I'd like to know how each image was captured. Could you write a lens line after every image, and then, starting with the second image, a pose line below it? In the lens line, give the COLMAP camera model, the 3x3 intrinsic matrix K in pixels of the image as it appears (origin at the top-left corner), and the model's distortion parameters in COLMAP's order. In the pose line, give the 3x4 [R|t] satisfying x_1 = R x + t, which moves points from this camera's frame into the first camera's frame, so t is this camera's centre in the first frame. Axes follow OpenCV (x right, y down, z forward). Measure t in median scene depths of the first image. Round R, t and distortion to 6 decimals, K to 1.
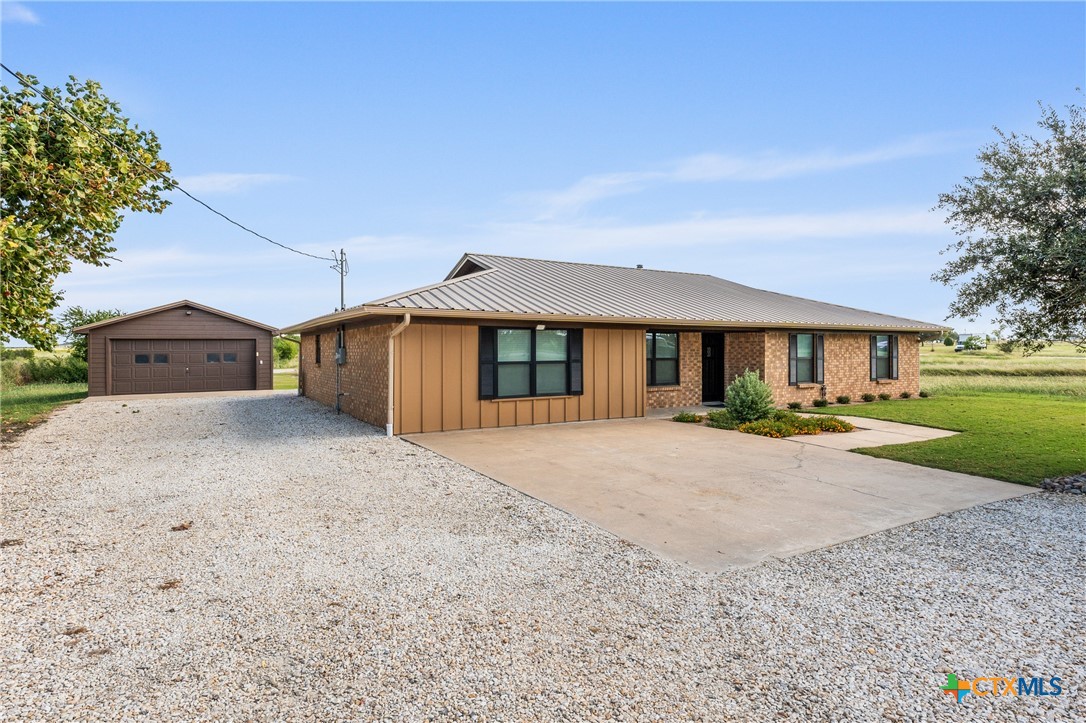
lens RADIAL K [[557.0, 0, 538.8], [0, 557.0, 351.1], [0, 0, 1]] dist [-0.011388, 0.001679]
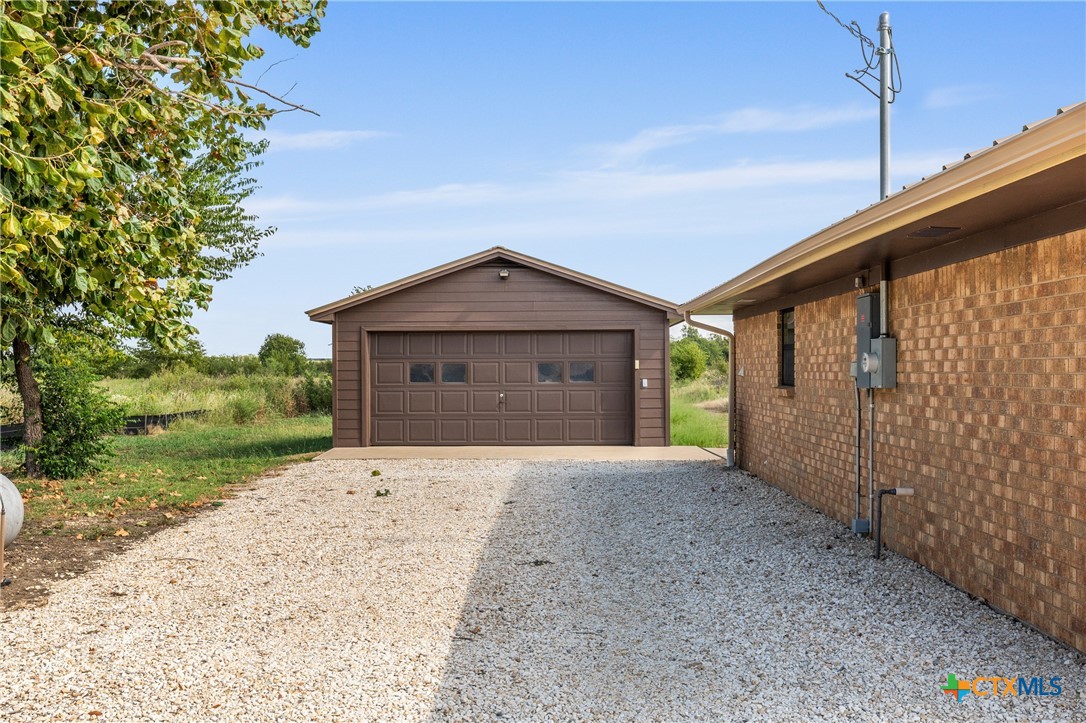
lens RADIAL K [[1103.7, 0, 541.6], [0, 1103.7, 362.5], [0, 0, 1]] dist [0.012638, 0.000000]
pose [[0.848611, 0.002131, -0.529012, -0.119610], [-0.003268, 0.999994, -0.001213, 0.006044], [0.529007, 0.002758, 0.848613, 0.240554]]
